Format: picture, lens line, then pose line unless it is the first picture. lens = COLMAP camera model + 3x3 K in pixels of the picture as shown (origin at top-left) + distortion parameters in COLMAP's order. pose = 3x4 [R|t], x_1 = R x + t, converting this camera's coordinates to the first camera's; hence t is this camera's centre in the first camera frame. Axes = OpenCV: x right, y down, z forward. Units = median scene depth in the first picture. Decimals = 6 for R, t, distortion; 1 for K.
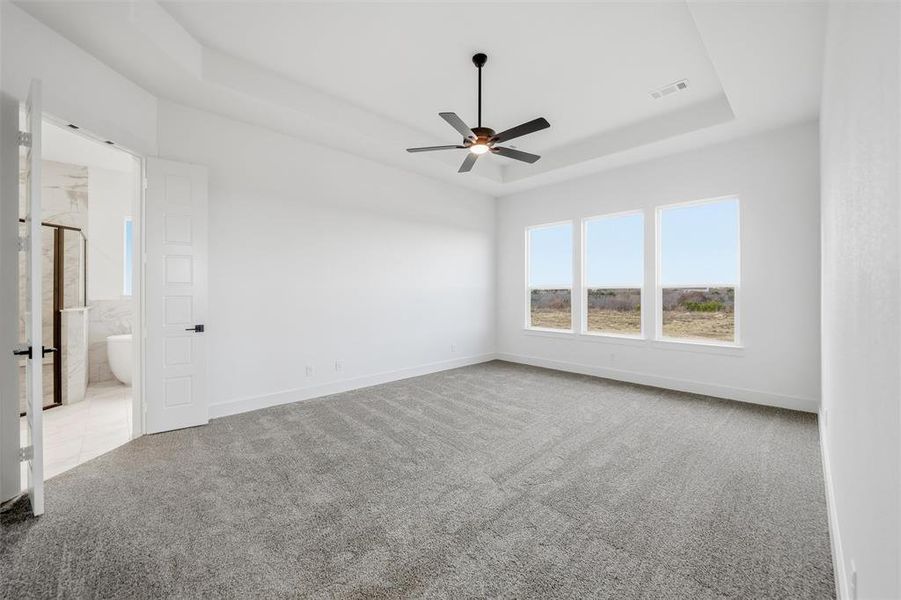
lens RADIAL K [[350.1, 0, 441.4], [0, 350.1, 296.3], [0, 0, 1]] dist [-0.010903, 0.001690]
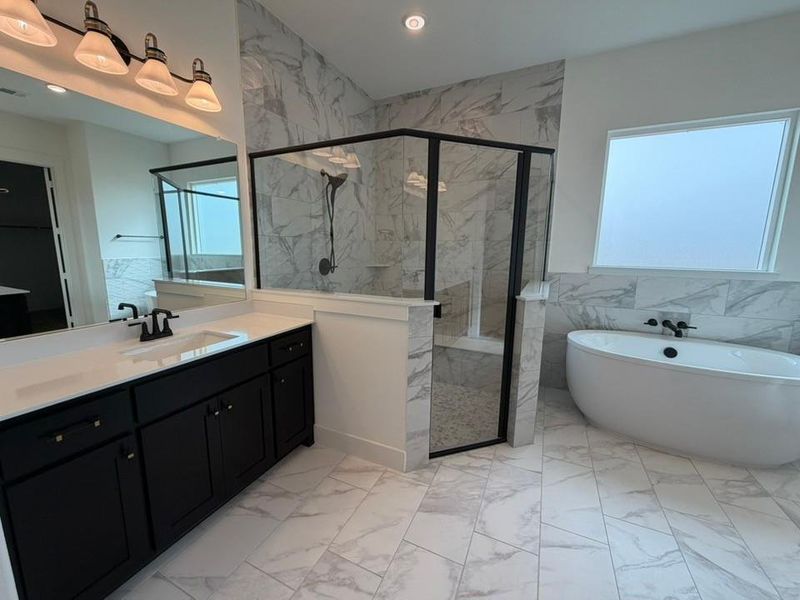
lens RADIAL K [[319.3, 0, 395.1], [0, 319.3, 297.8], [0, 0, 1]] dist [-0.002845, 0.001049]
pose [[0.357885, 0.147659, -0.922017, -0.714748], [-0.011927, 0.988060, 0.153606, -0.042923], [0.933689, -0.043977, 0.355373, 0.652864]]
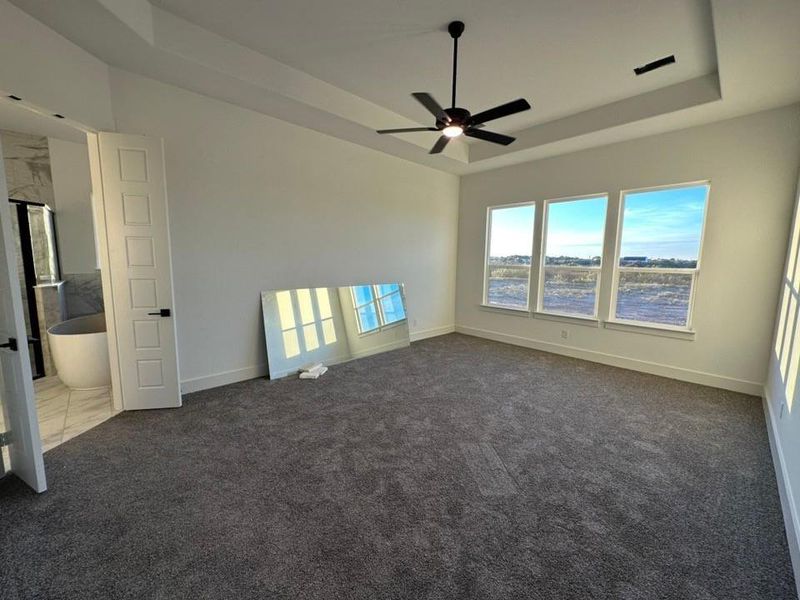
lens RADIAL K [[319.3, 0, 404.2], [0, 319.3, 298.9], [0, 0, 1]] dist [-0.002845, 0.001049]
pose [[0.999909, 0.010631, 0.008334, -0.018361], [-0.011545, 0.992866, 0.118679, -0.051662], [-0.007012, -0.118765, 0.992898, 0.061283]]
